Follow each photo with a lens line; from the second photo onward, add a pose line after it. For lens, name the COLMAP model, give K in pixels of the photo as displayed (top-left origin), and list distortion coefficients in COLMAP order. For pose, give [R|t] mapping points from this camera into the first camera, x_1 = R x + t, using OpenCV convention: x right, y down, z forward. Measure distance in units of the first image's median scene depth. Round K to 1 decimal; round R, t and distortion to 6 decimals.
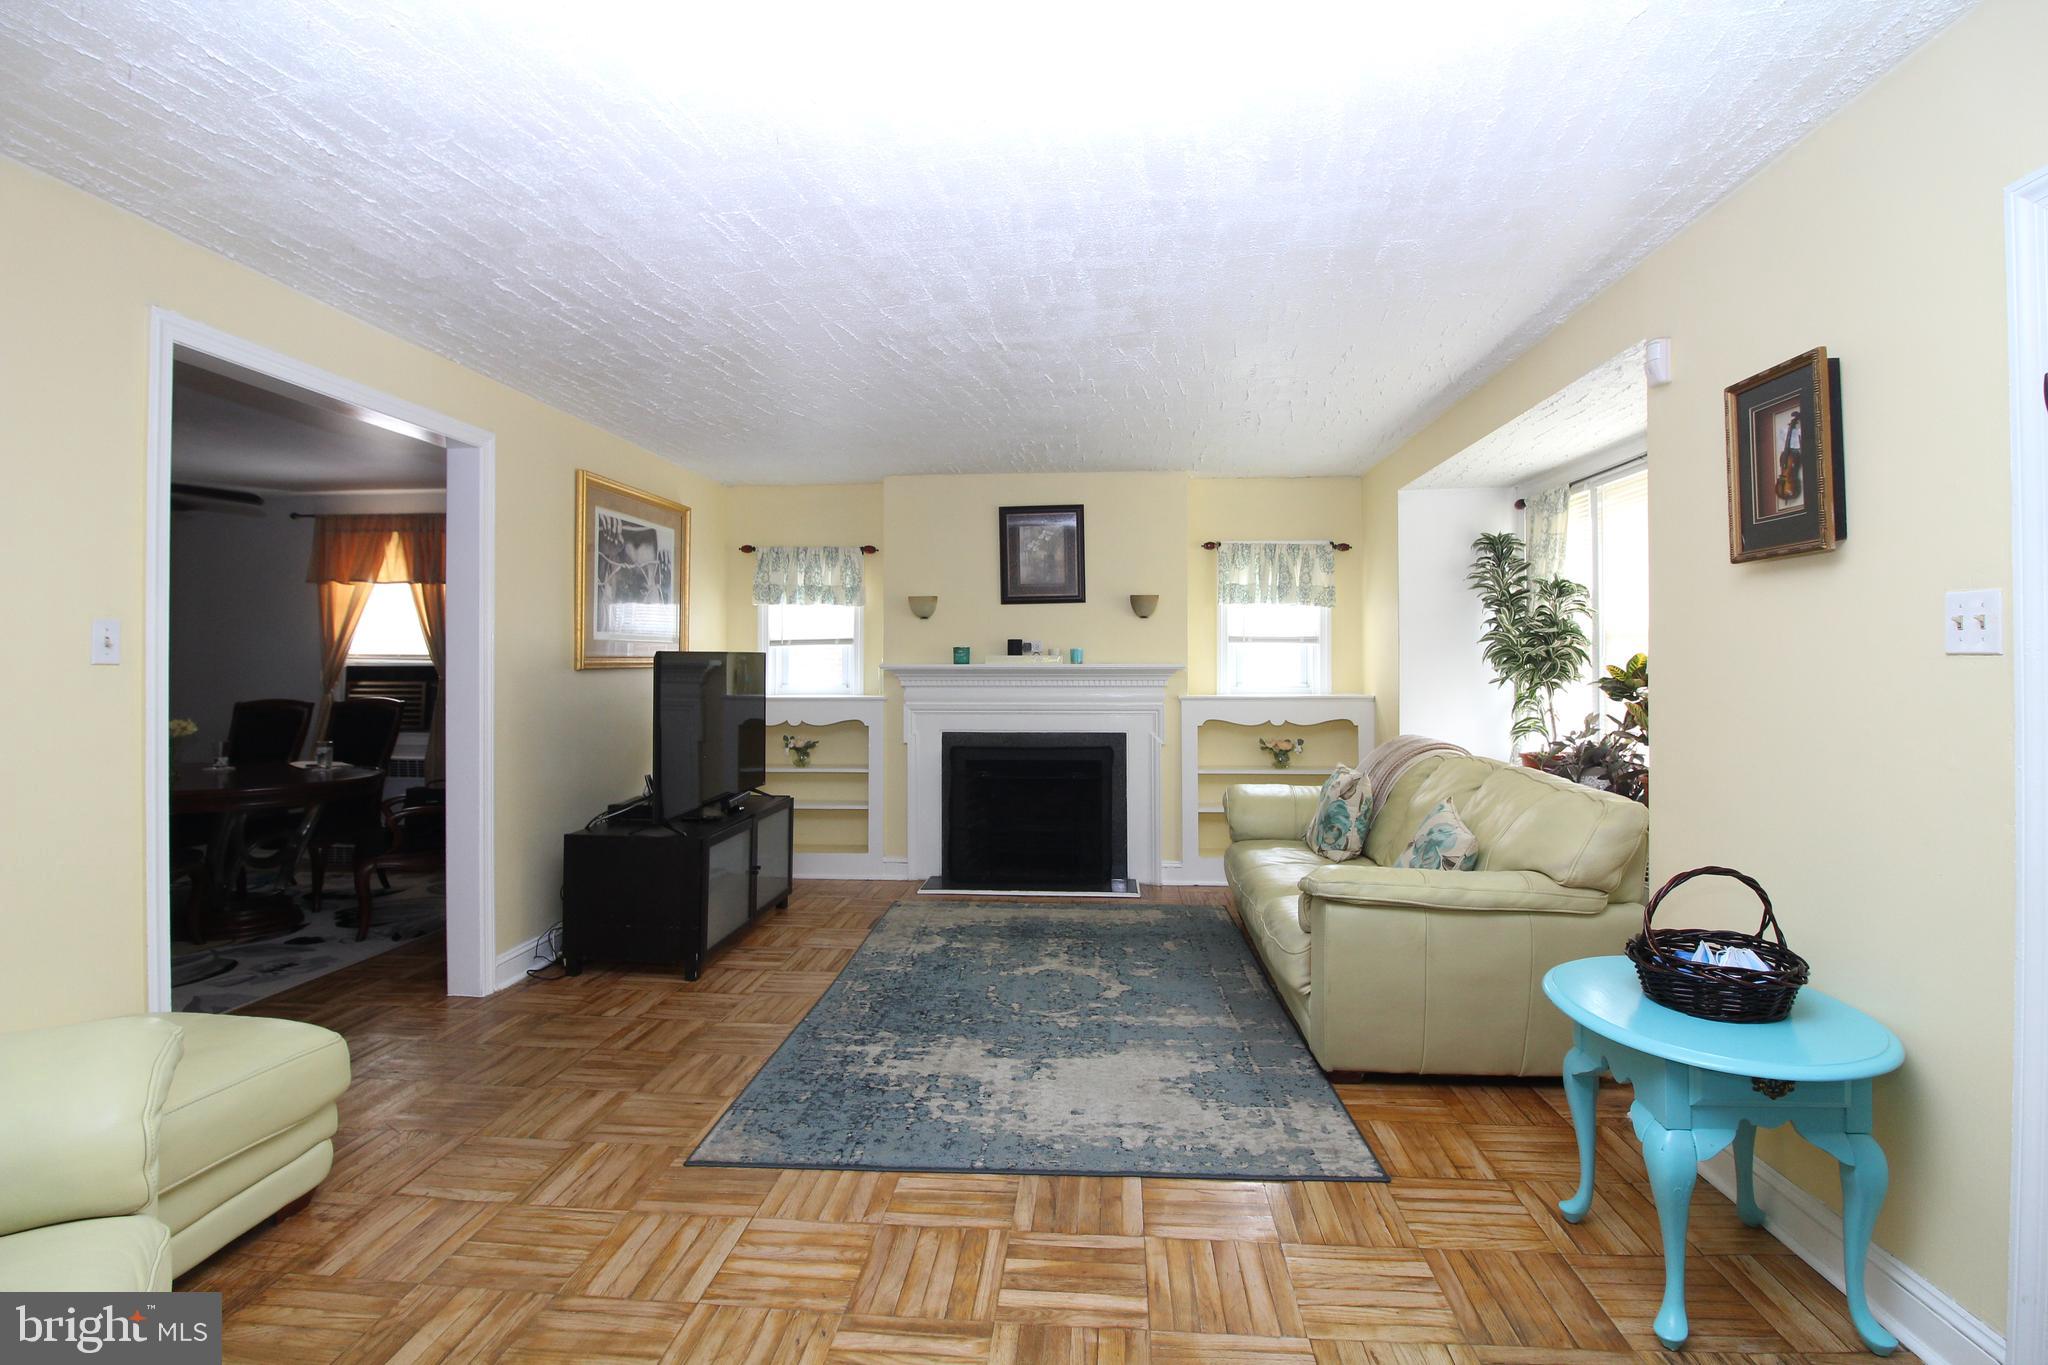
lens RADIAL K [[948.2, 0, 1032.9], [0, 948.2, 667.9], [0, 0, 1]] dist [-0.003574, -0.011724]
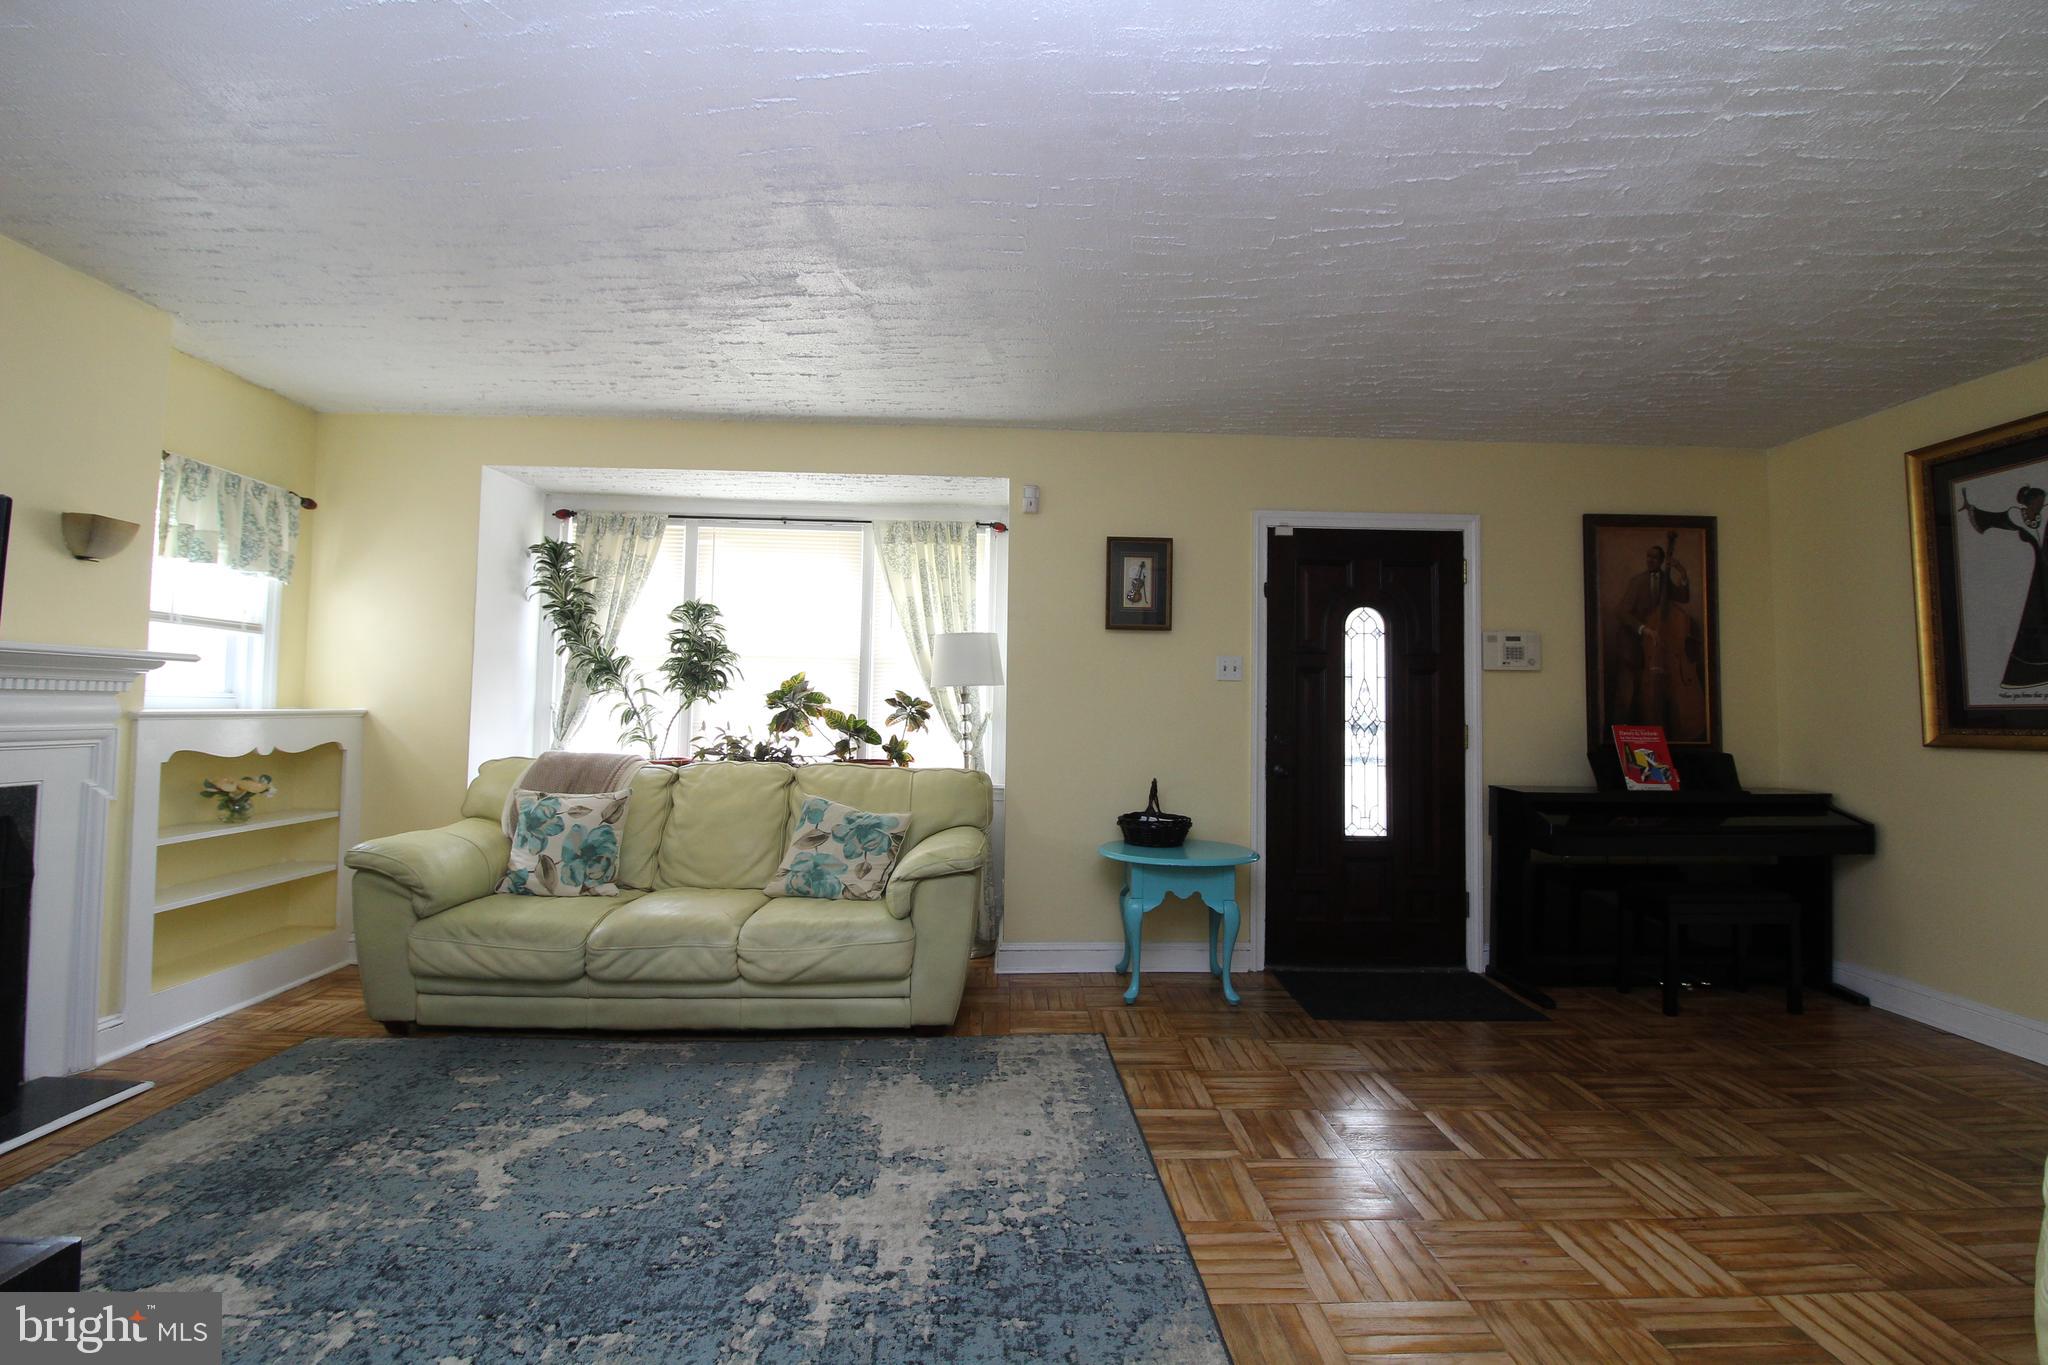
lens RADIAL K [[948.2, 0, 1031.7], [0, 948.2, 662.1], [0, 0, 1]] dist [-0.003574, -0.011724]
pose [[-0.113361, 0.045311, 0.992520, -0.804680], [-0.013694, 0.998793, -0.047162, 0.034341], [-0.993460, -0.018938, -0.112603, 0.965702]]
